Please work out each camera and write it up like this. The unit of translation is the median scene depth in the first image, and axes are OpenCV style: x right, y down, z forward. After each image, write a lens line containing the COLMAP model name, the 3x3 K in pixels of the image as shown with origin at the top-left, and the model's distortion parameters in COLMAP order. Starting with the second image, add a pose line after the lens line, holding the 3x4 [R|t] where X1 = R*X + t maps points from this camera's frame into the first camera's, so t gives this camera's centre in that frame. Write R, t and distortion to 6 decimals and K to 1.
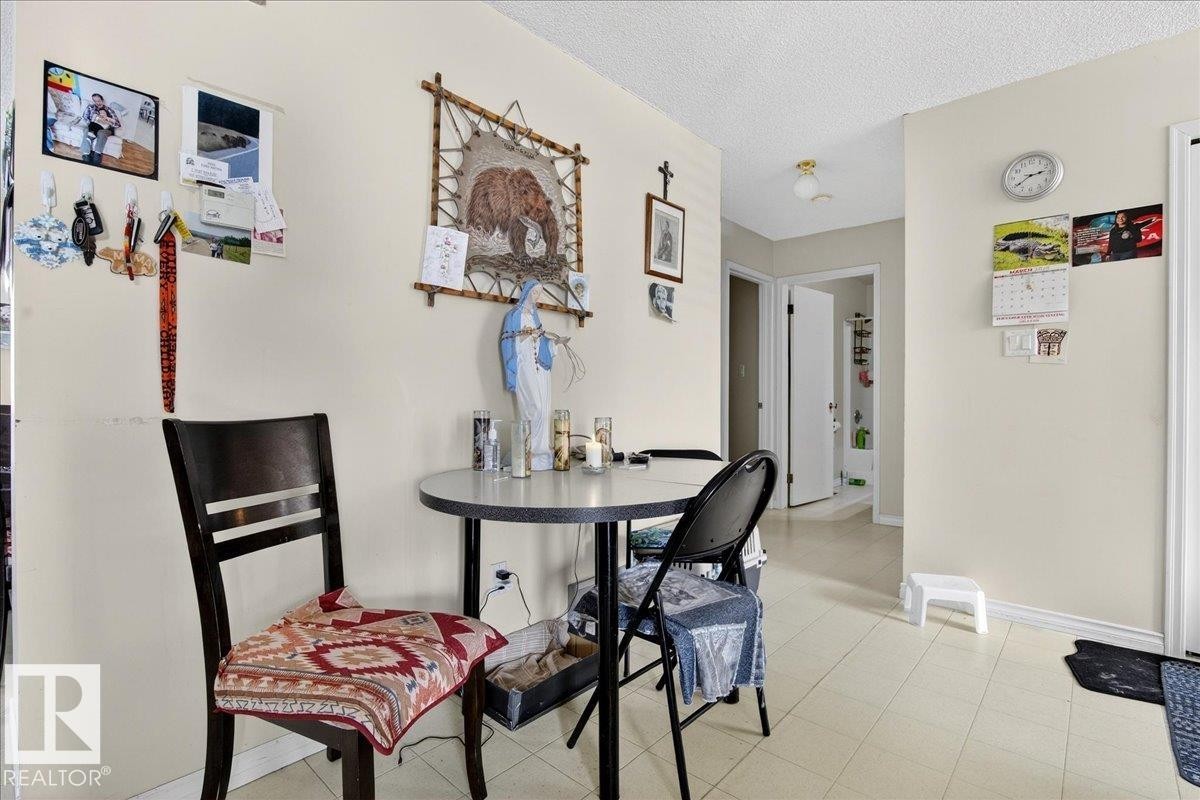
lens RADIAL K [[558.4, 0, 600.0], [0, 558.4, 400.0], [0, 0, 1]] dist [-0.018612, 0.000095]
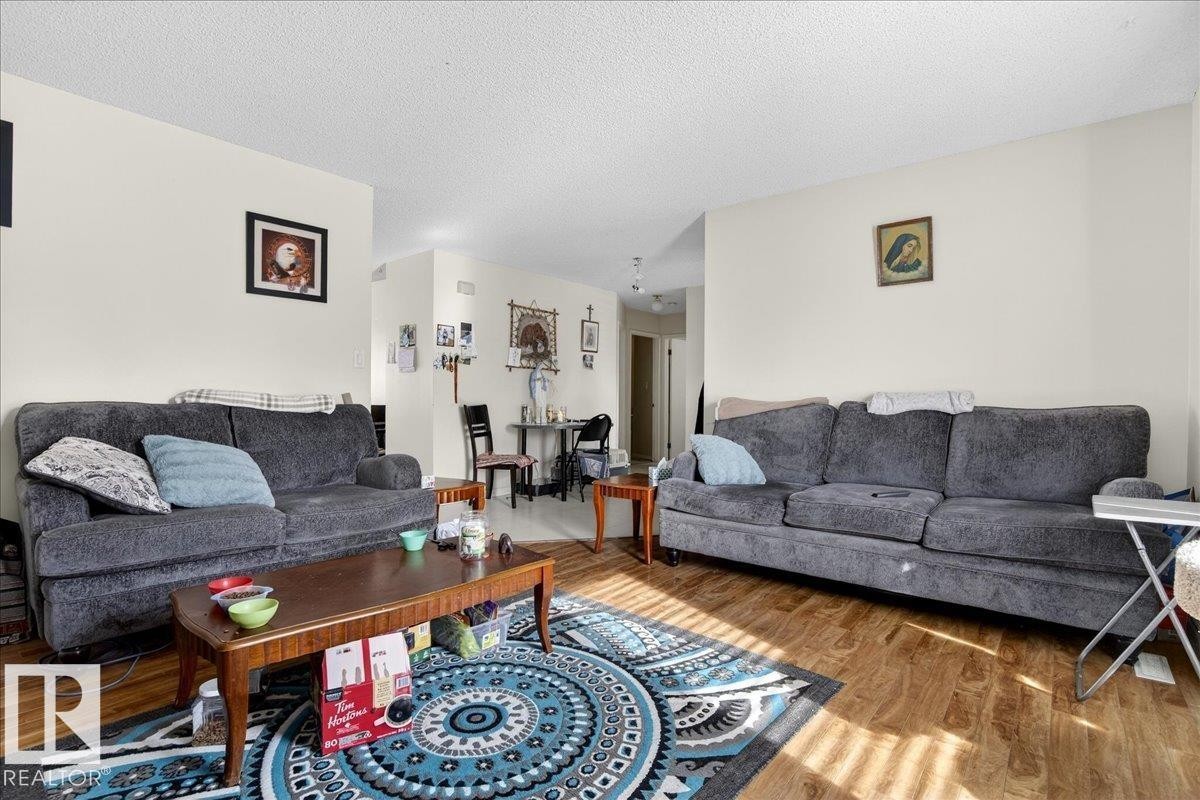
lens RADIAL K [[558.4, 0, 600.0], [0, 558.4, 400.0], [0, 0, 1]] dist [-0.018612, 0.000095]
pose [[0.998419, 0.003048, 0.056125, 0.035813], [-0.002643, 0.999970, -0.007294, 0.017483], [-0.056146, 0.007134, 0.998397, -2.182277]]
